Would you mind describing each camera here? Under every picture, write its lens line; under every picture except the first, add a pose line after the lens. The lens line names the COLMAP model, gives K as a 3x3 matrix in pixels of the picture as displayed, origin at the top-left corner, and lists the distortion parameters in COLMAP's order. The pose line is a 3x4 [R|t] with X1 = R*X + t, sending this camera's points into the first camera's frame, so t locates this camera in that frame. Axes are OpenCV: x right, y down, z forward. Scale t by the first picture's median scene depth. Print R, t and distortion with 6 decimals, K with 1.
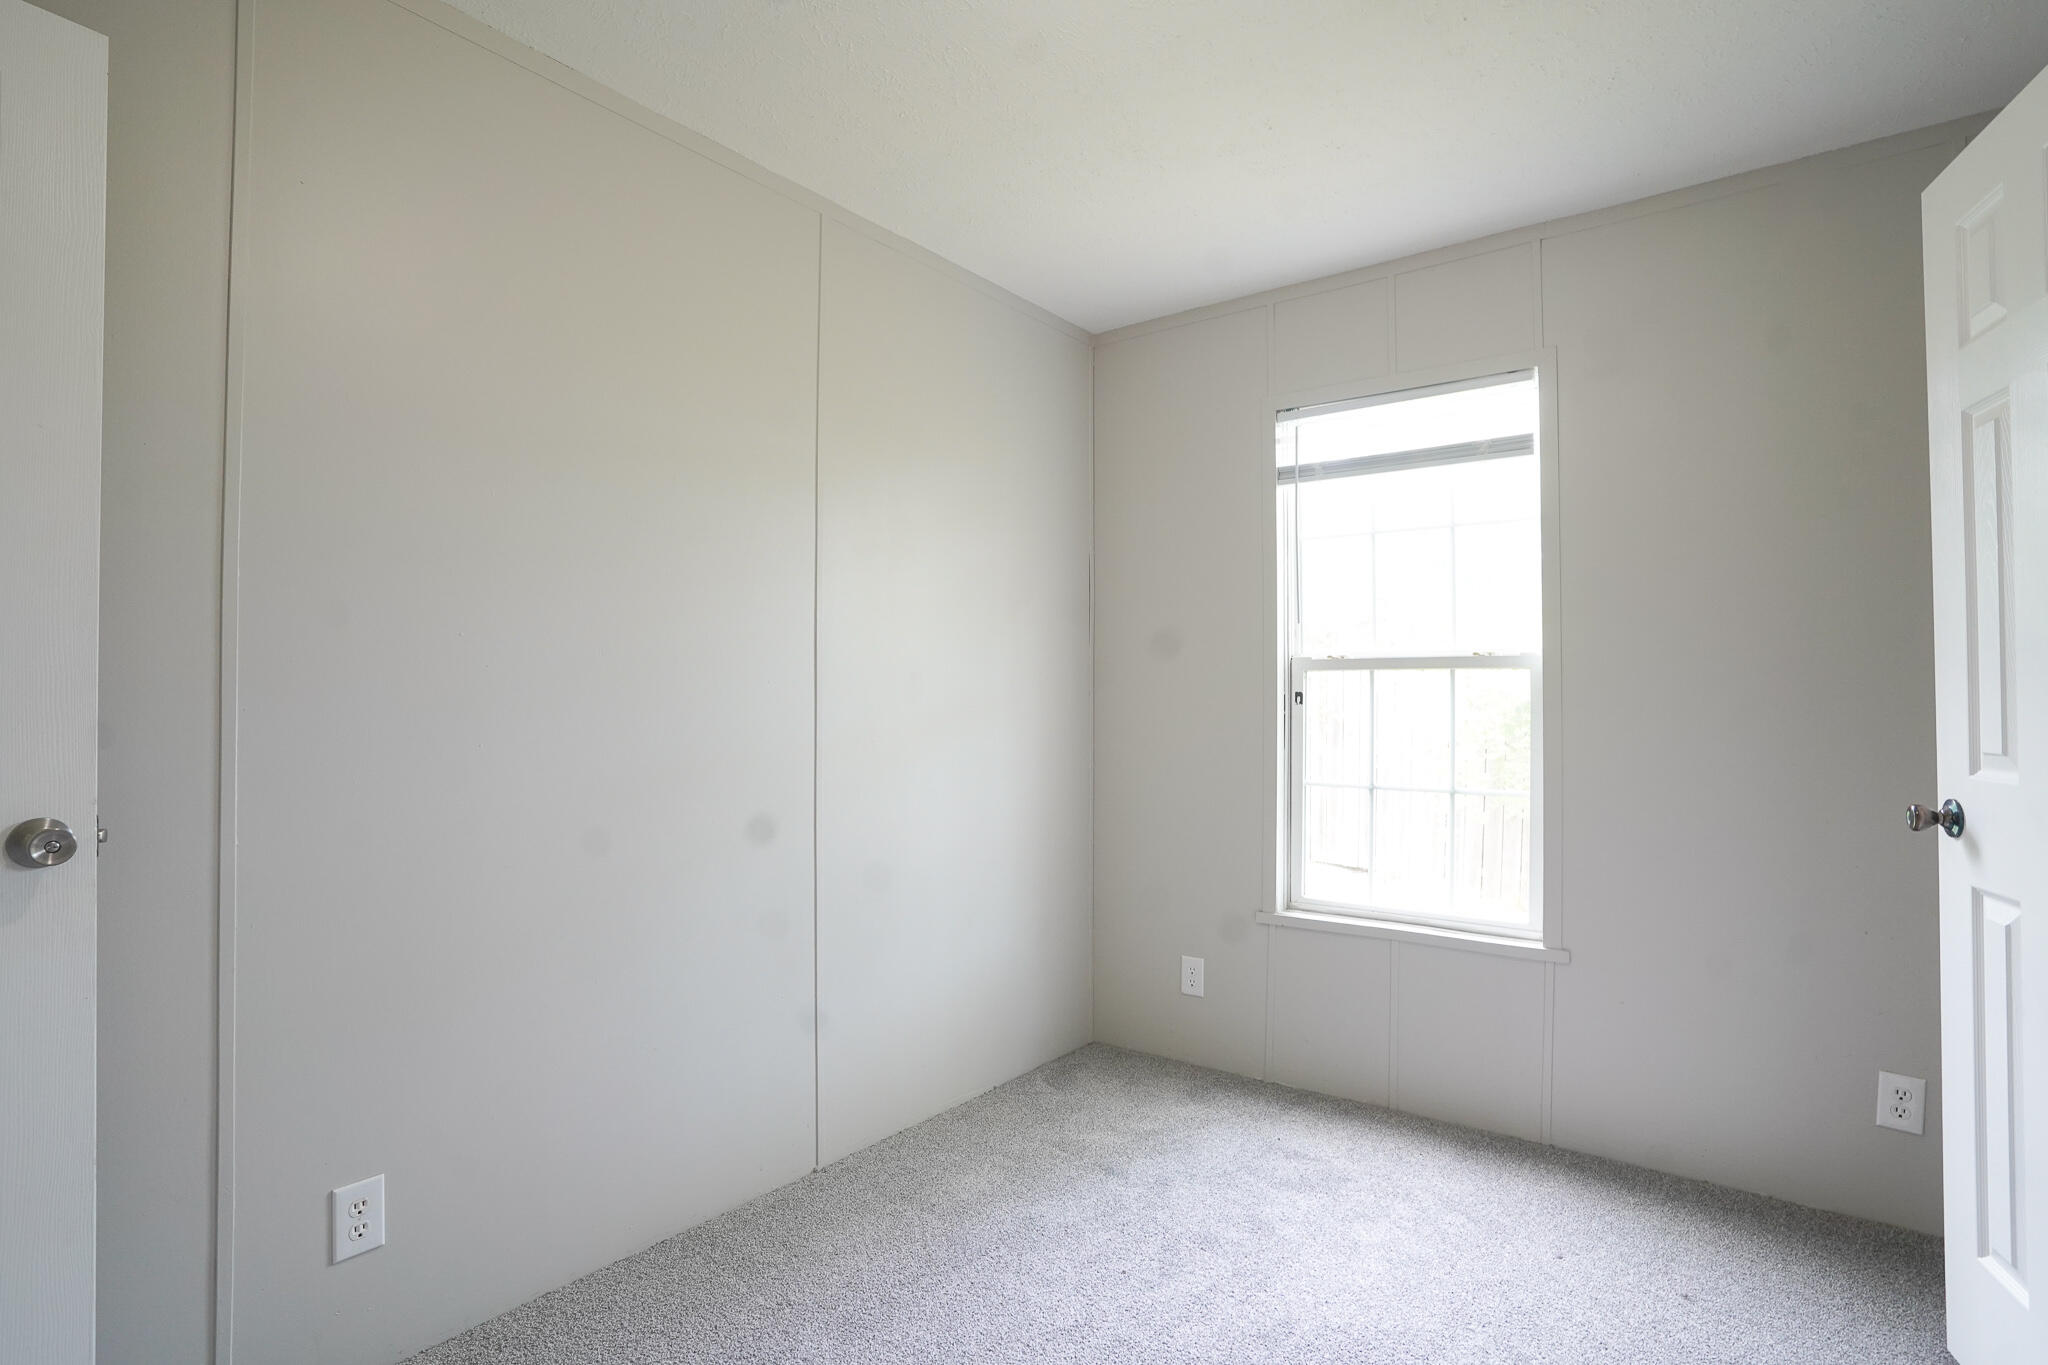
lens RADIAL K [[1057.6, 0, 1036.3], [0, 1057.6, 681.2], [0, 0, 1]] dist [-0.074137, 0.033973]
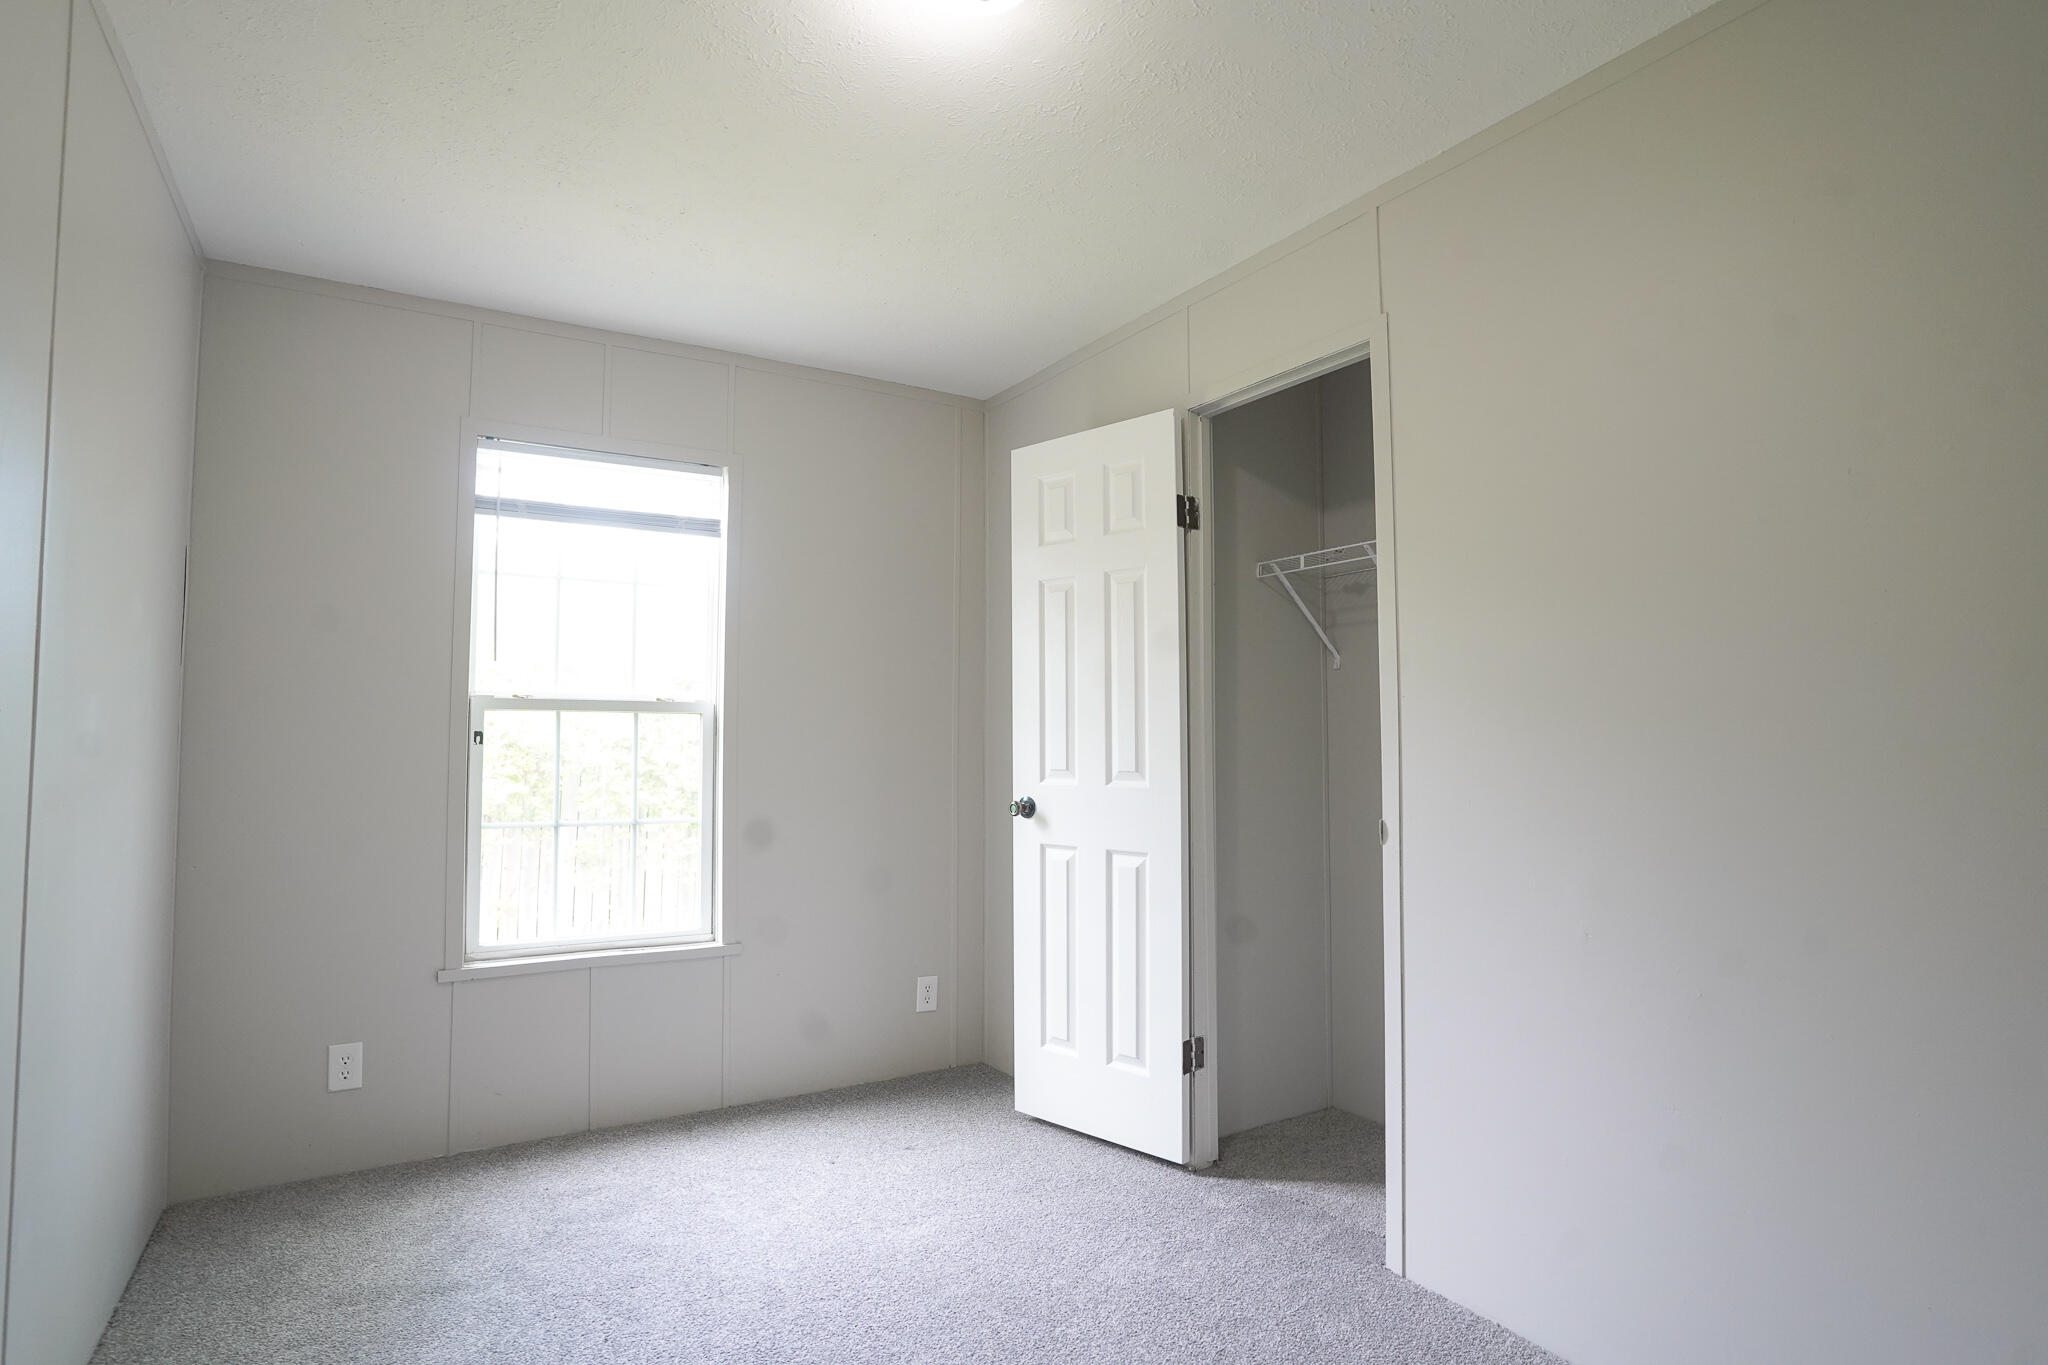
lens RADIAL K [[1057.6, 0, 1036.3], [0, 1057.6, 681.2], [0, 0, 1]] dist [-0.074137, 0.033973]
pose [[0.331264, 0.050273, 0.942198, -0.529737], [-0.015801, 0.998735, -0.047735, 0.001884], [-0.943406, 0.000925, 0.331640, 0.235039]]
